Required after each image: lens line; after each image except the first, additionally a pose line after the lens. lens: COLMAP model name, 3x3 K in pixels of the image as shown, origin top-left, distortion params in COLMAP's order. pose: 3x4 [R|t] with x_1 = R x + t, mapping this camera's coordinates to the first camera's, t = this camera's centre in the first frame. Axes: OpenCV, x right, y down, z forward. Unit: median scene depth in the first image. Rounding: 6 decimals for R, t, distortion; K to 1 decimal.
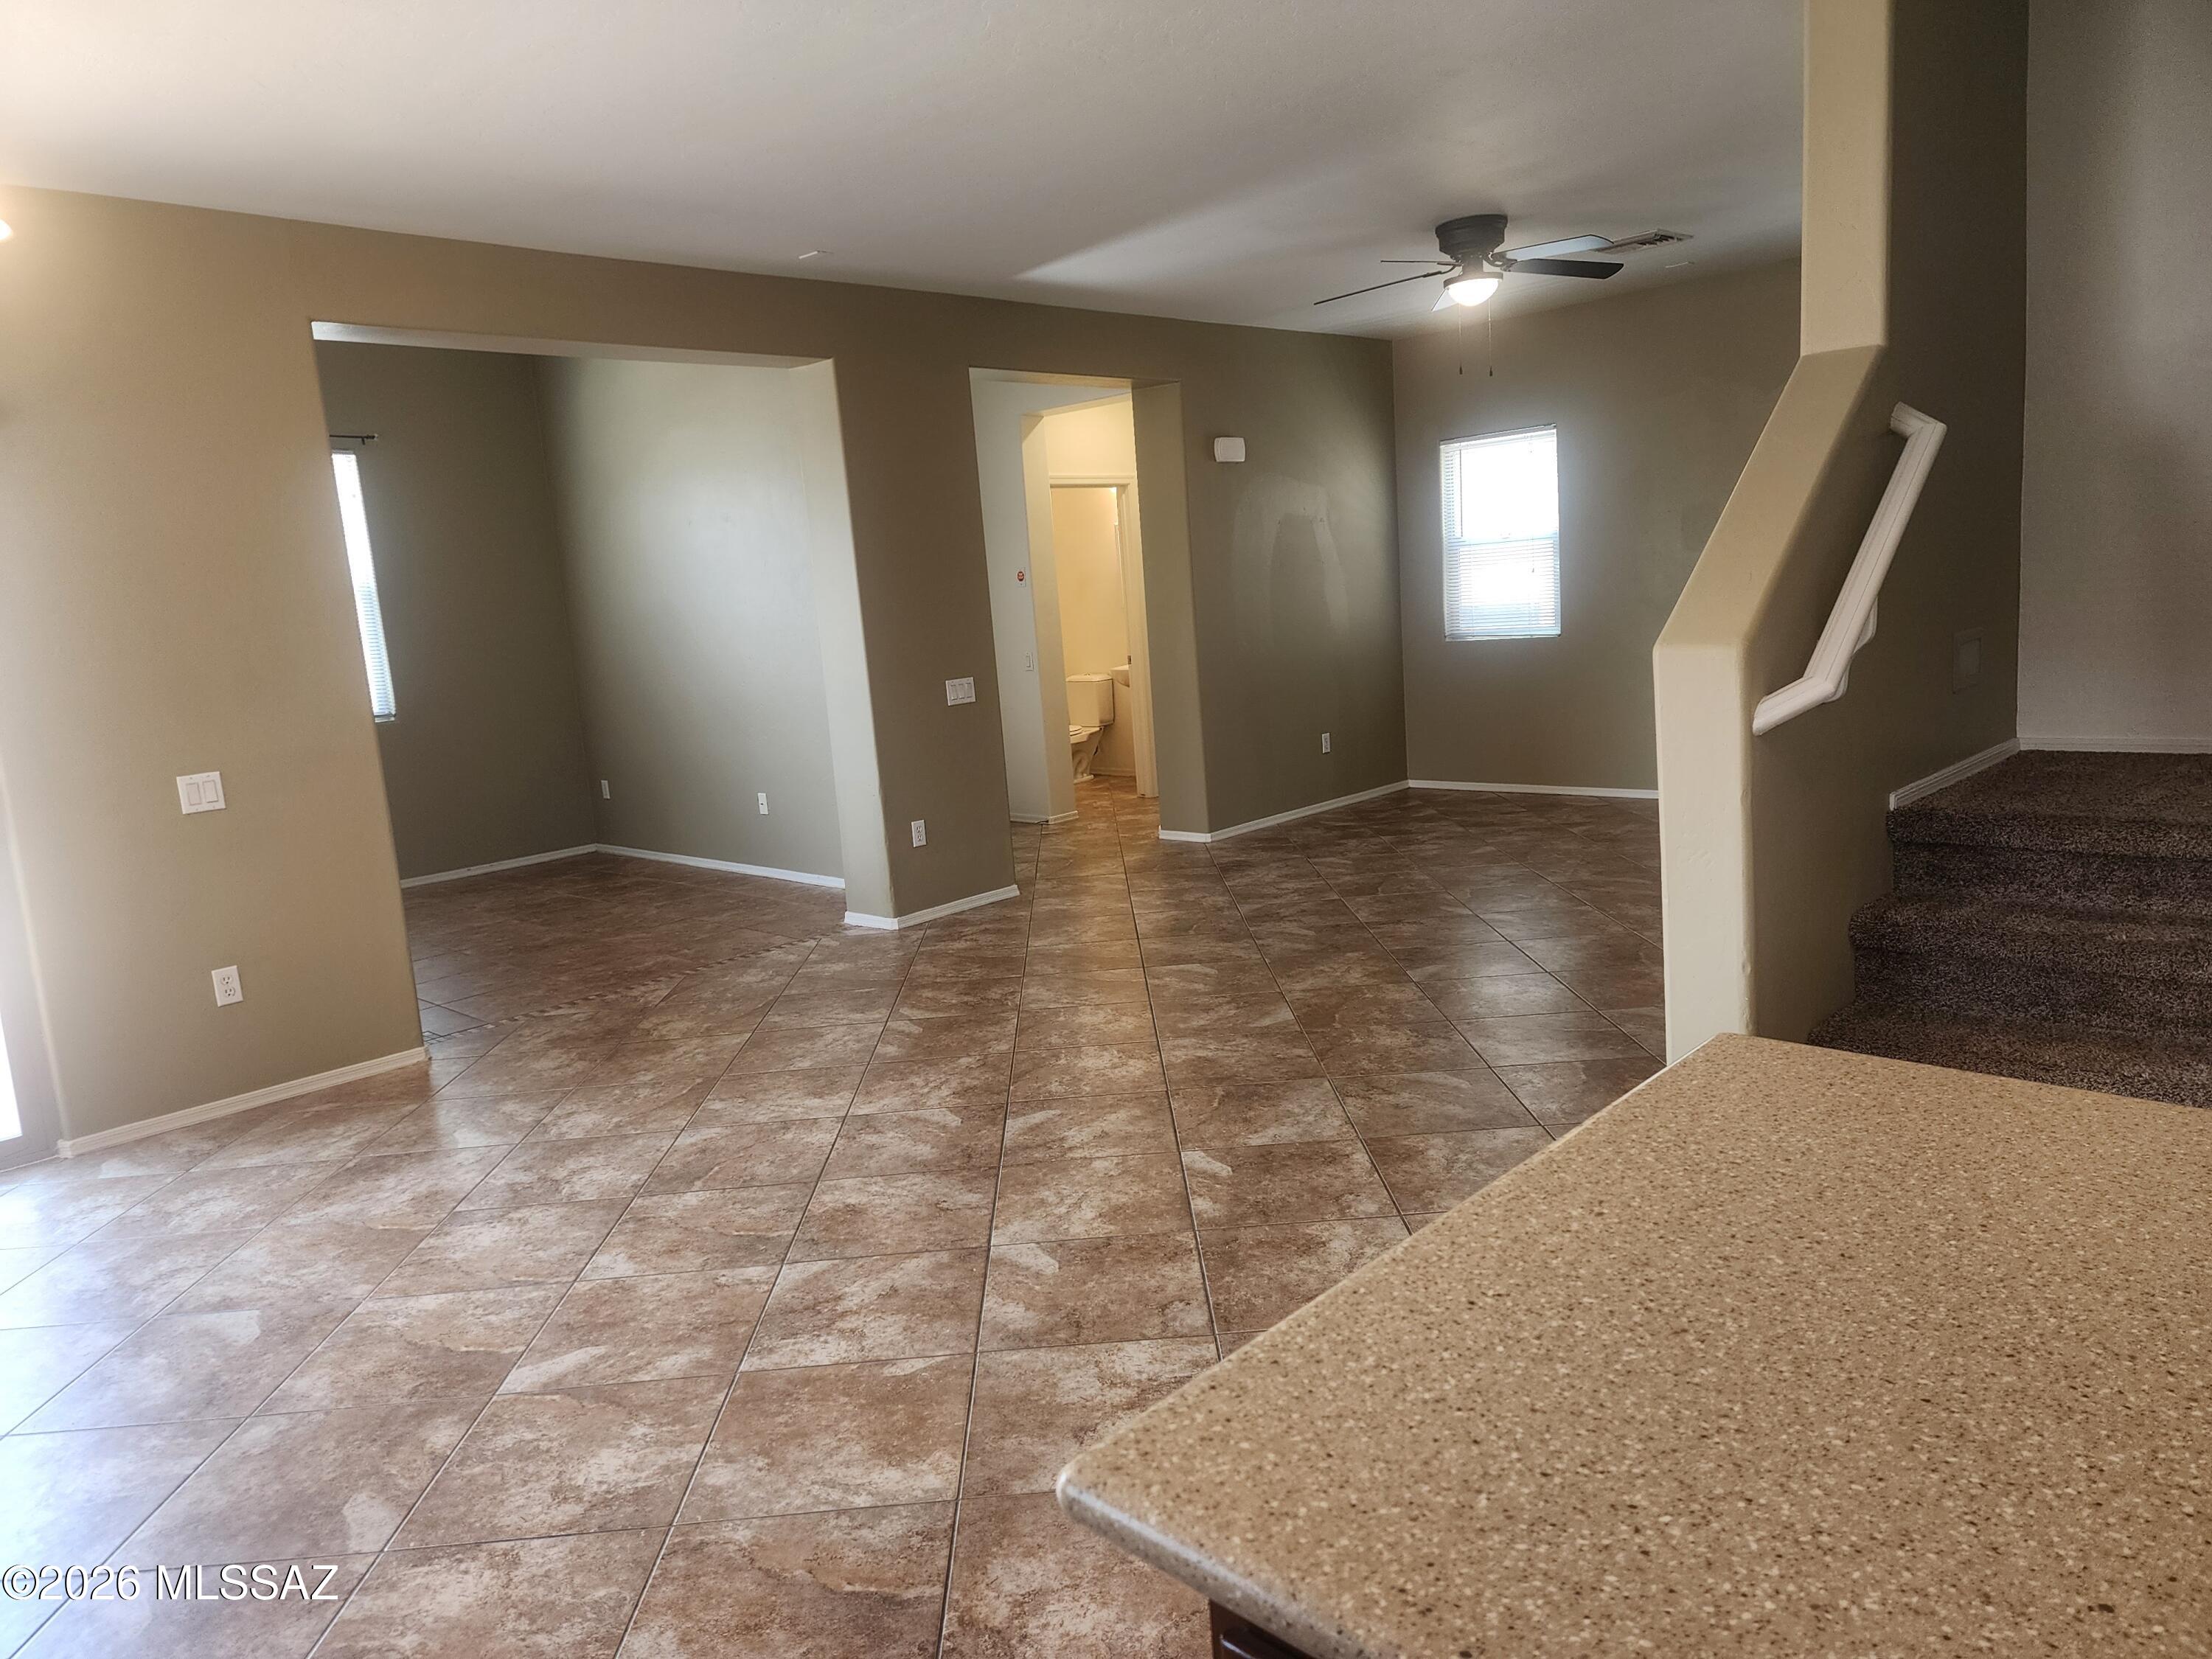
lens RADIAL K [[1469.7, 0, 1096.3], [0, 1469.7, 818.5], [0, 0, 1]] dist [0.061599, -0.054023]
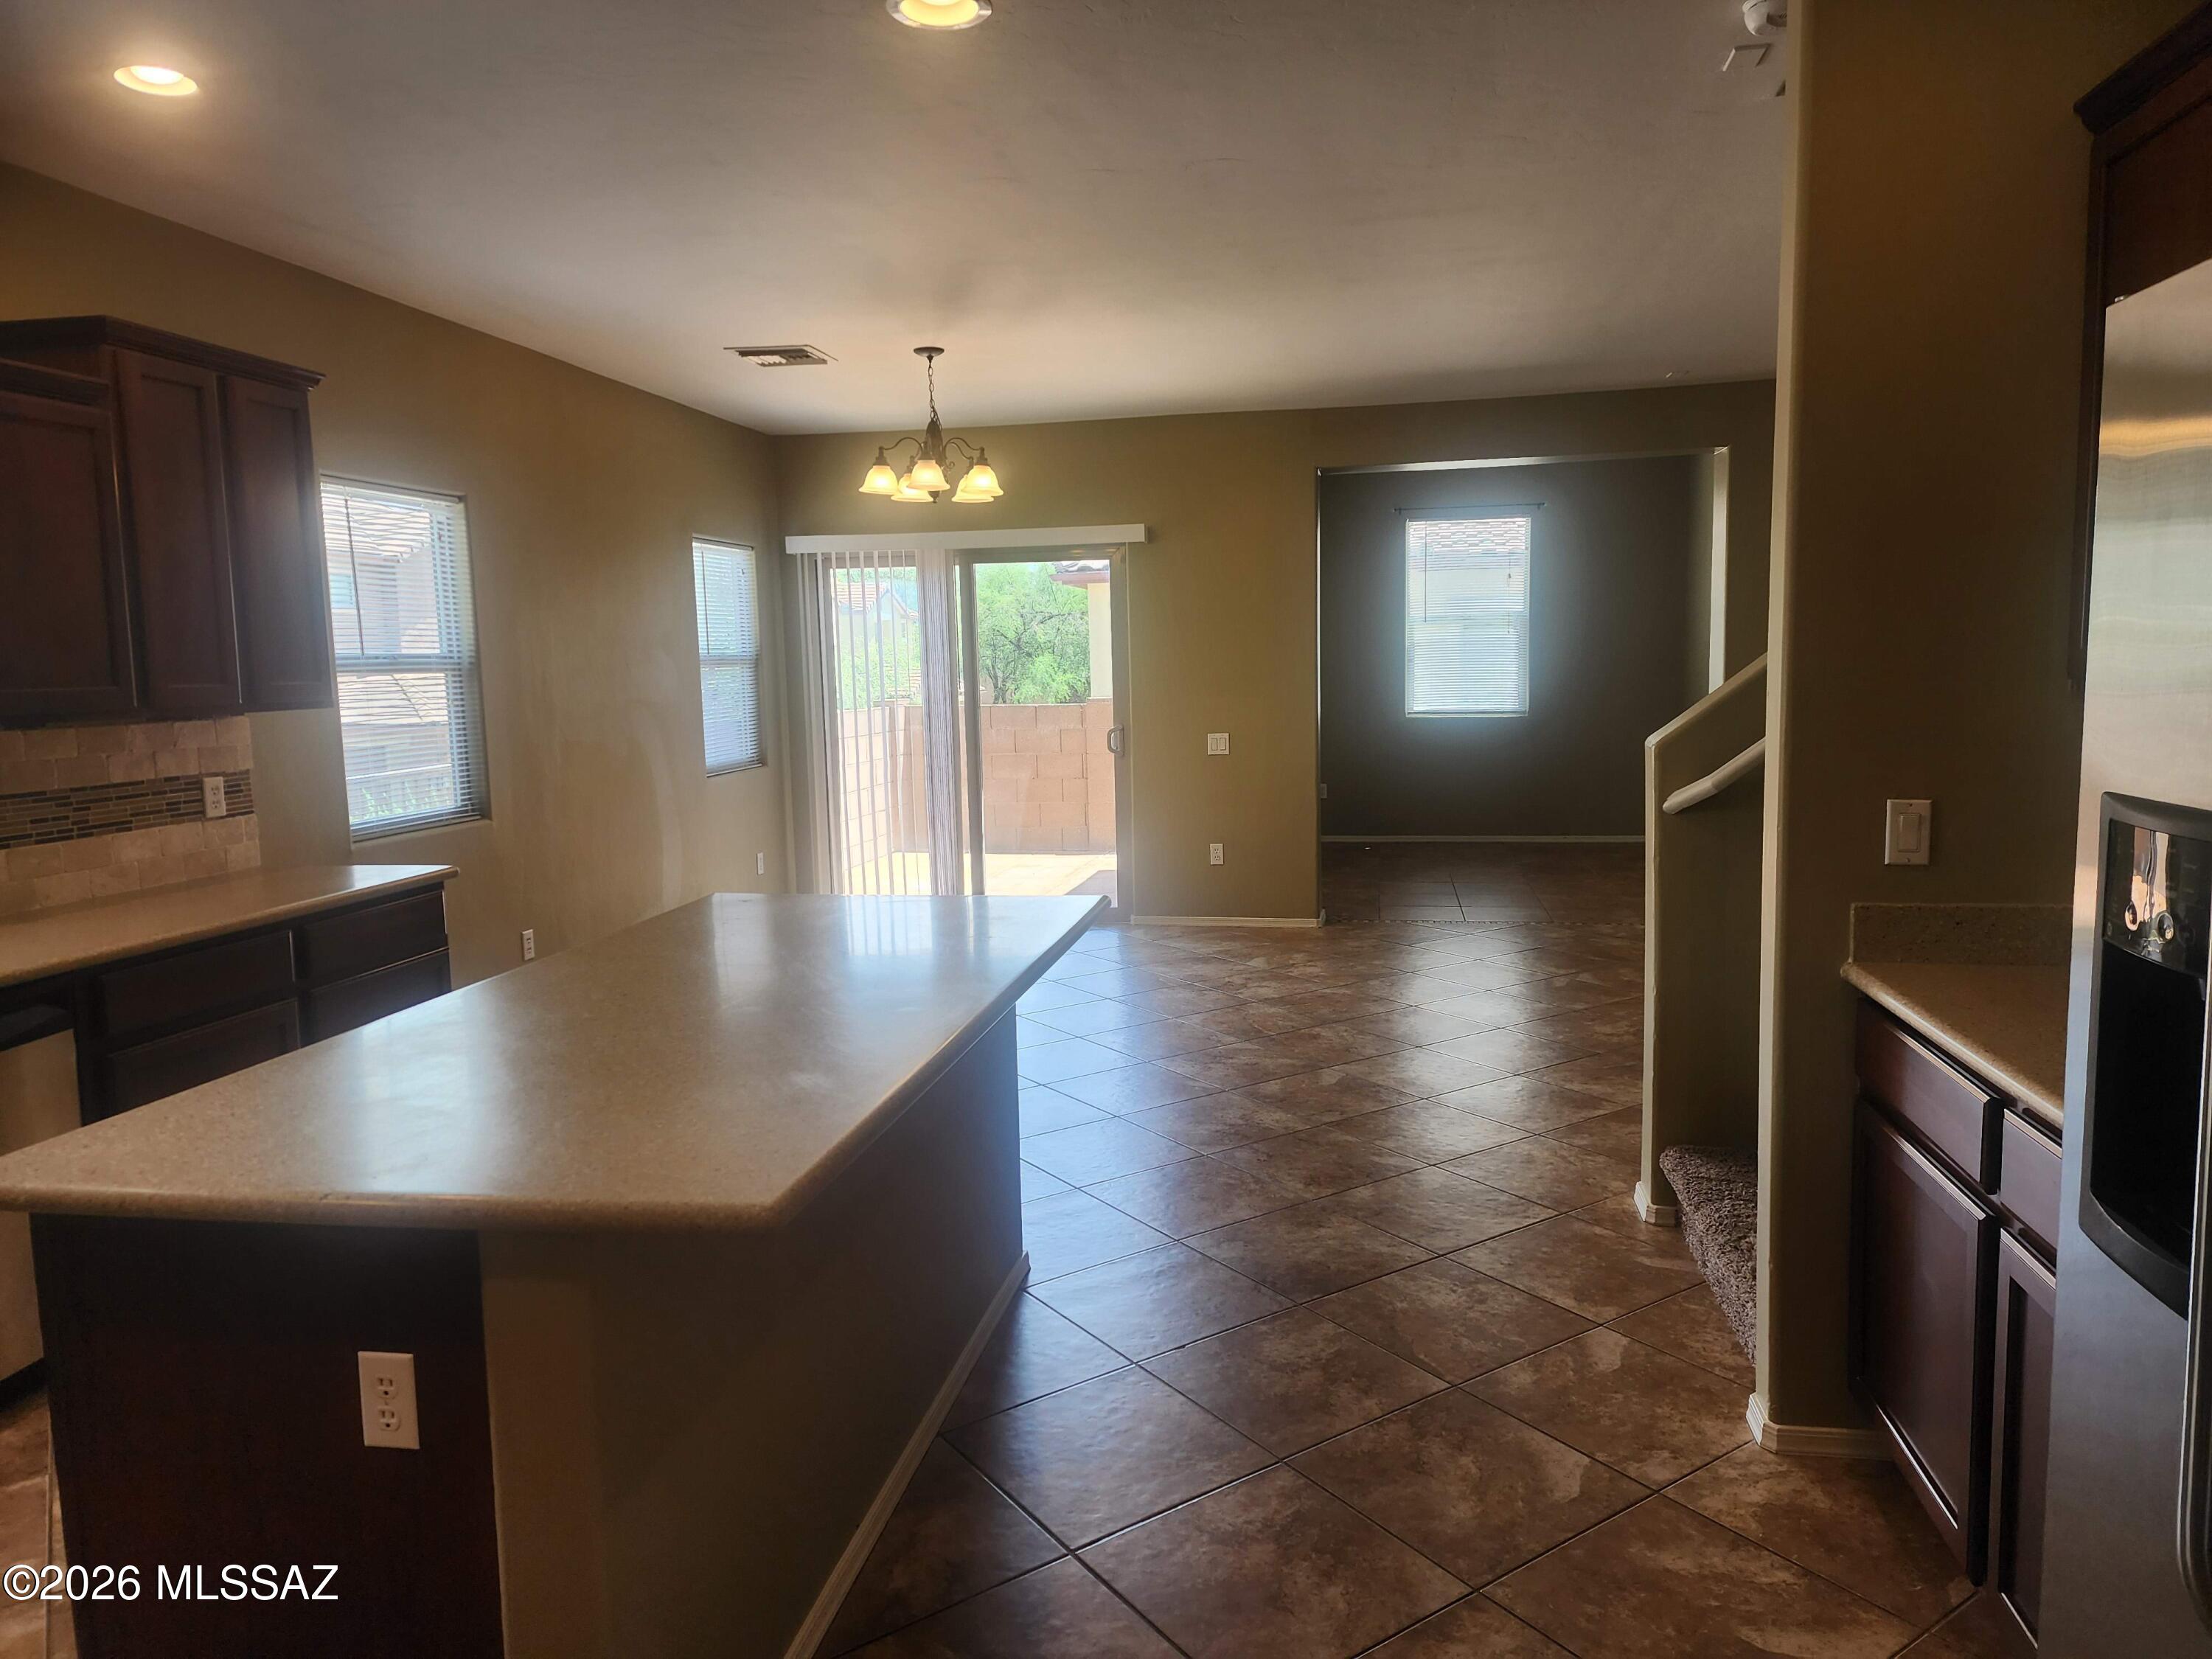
lens RADIAL K [[1479.1, 0, 1091.5], [0, 1479.1, 818.9], [0, 0, 1]] dist [0.097592, -0.085252]
pose [[0.551241, 0.148059, -0.821104, 1.099302], [-0.145444, 0.986113, 0.080171, -0.070905], [0.821572, 0.075231, 0.565120, -0.146556]]
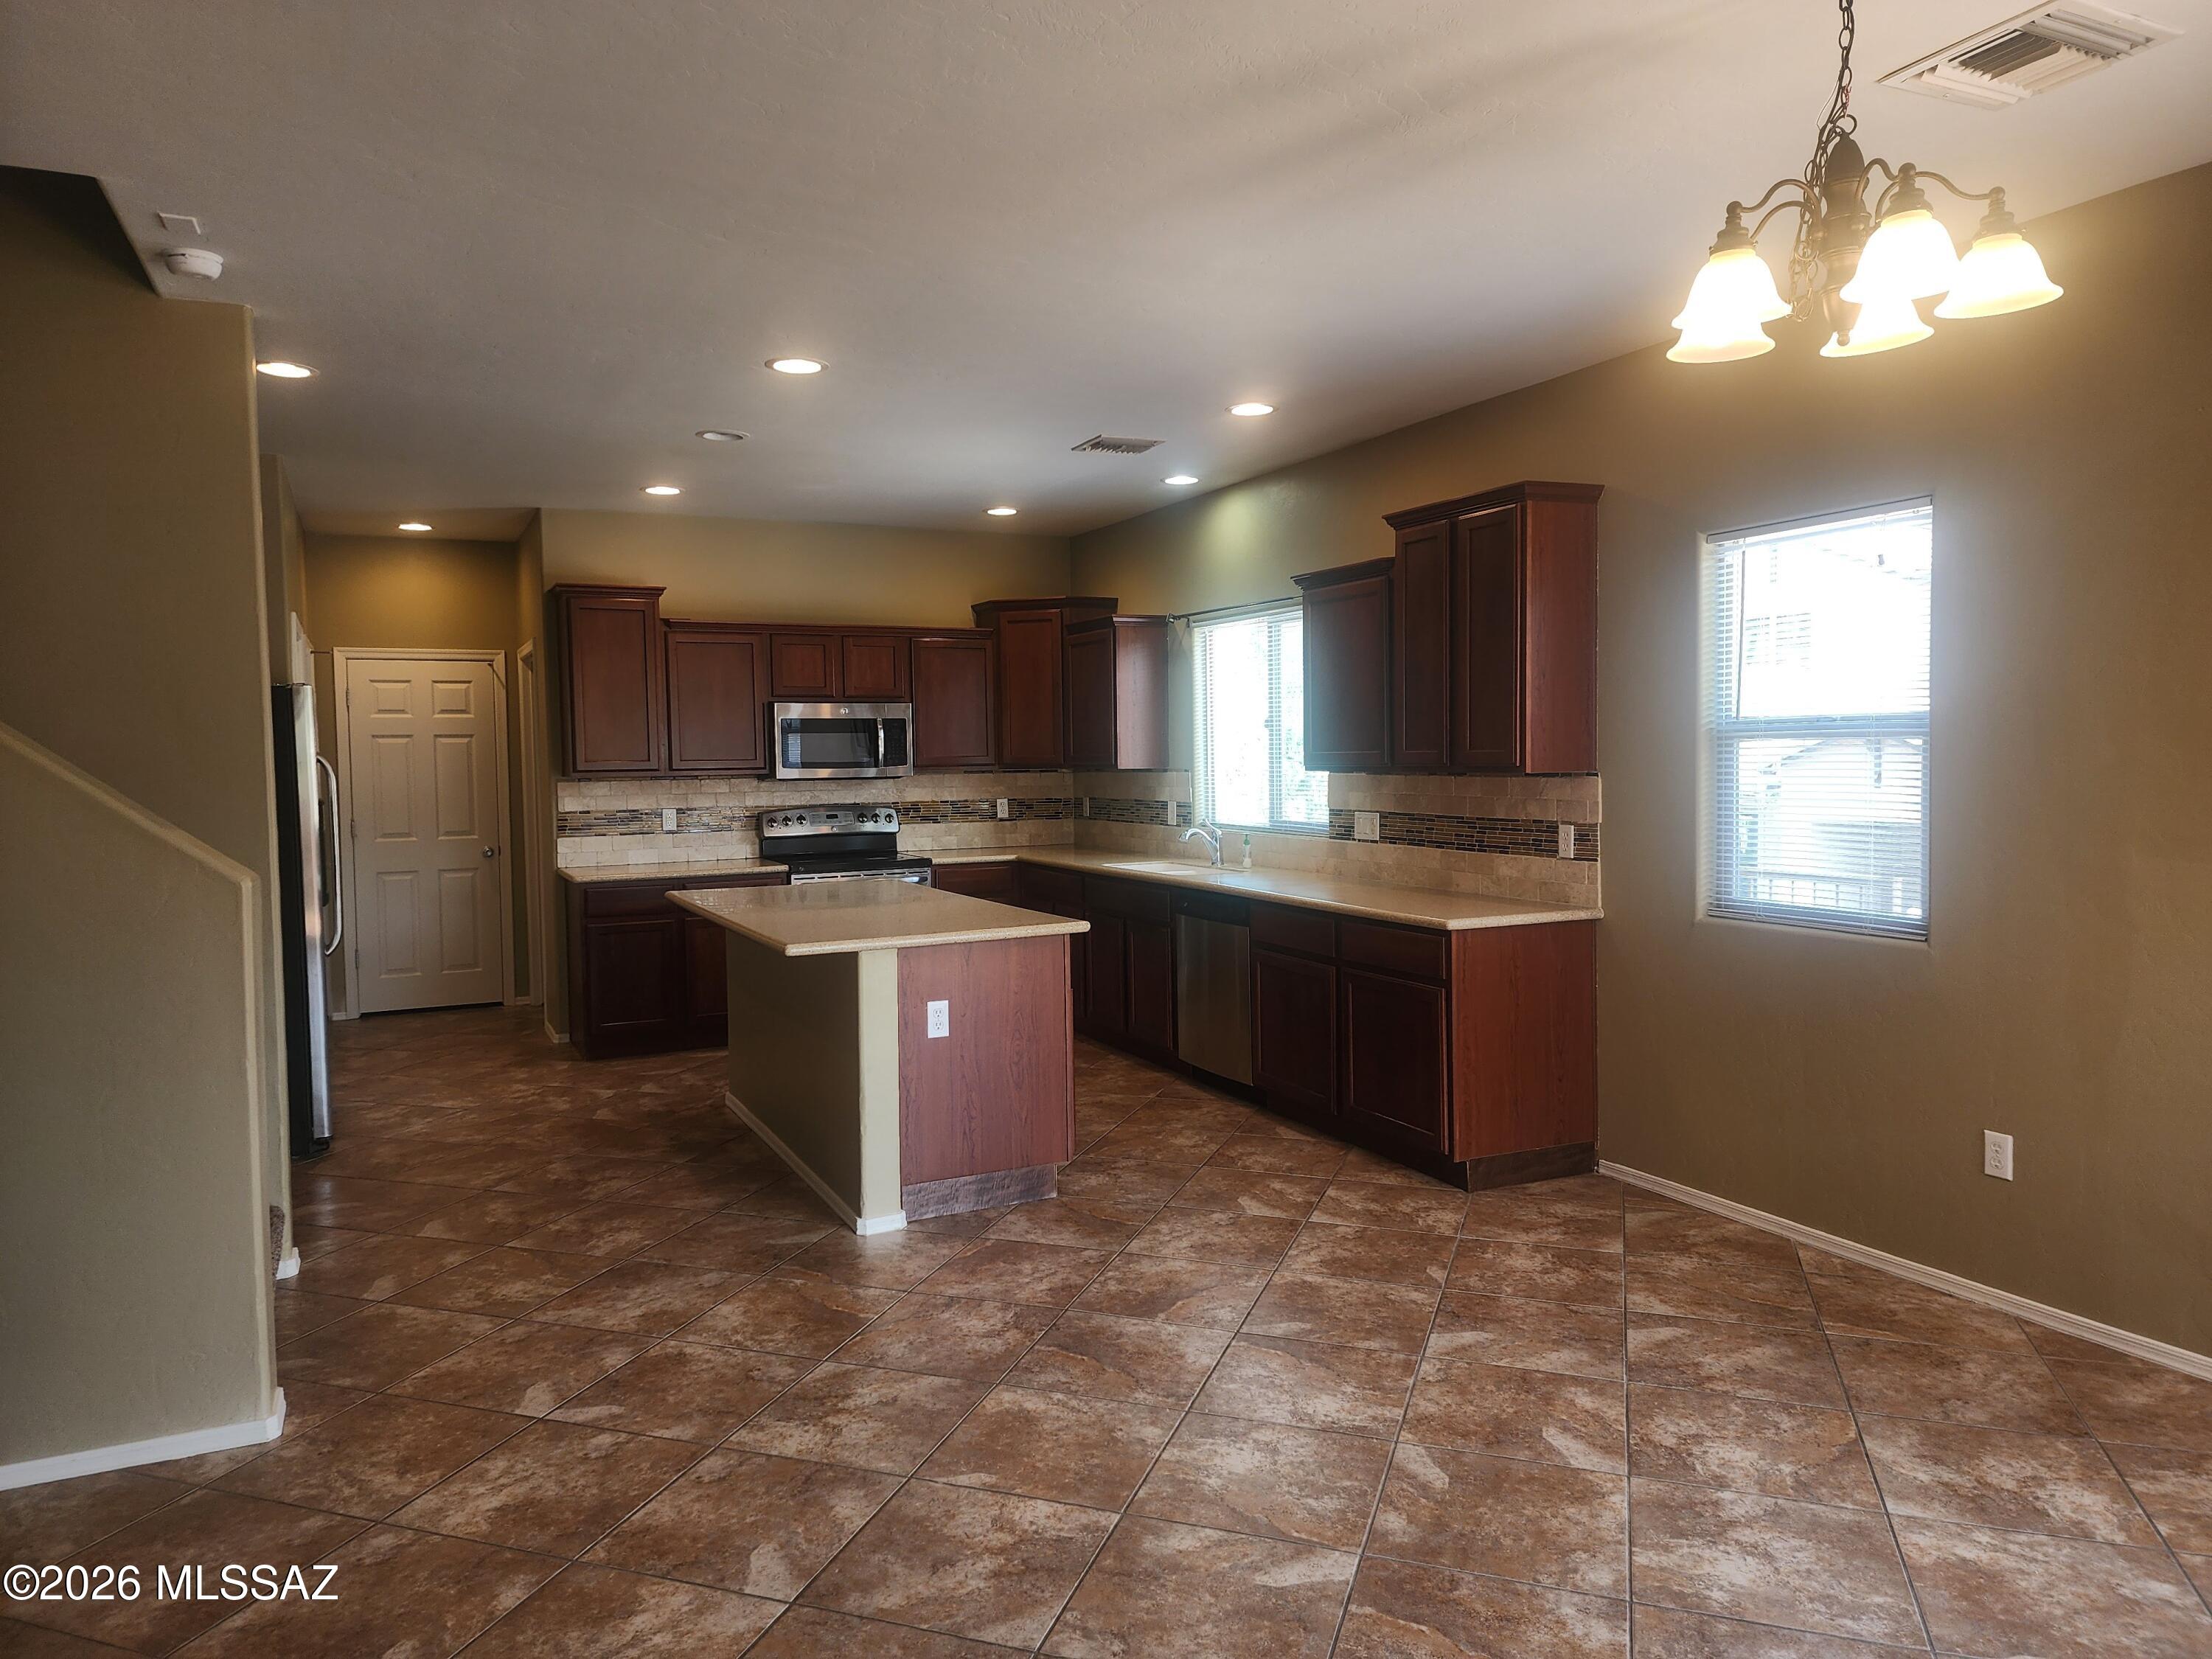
lens RADIAL K [[1479.1, 0, 1091.5], [0, 1479.1, 818.9], [0, 0, 1]] dist [0.097592, -0.085252]
pose [[-0.933579, 0.073269, 0.350802, -0.546351], [0.139118, 0.976206, 0.166339, -0.233571], [-0.330267, 0.204093, -0.921558, 1.643458]]
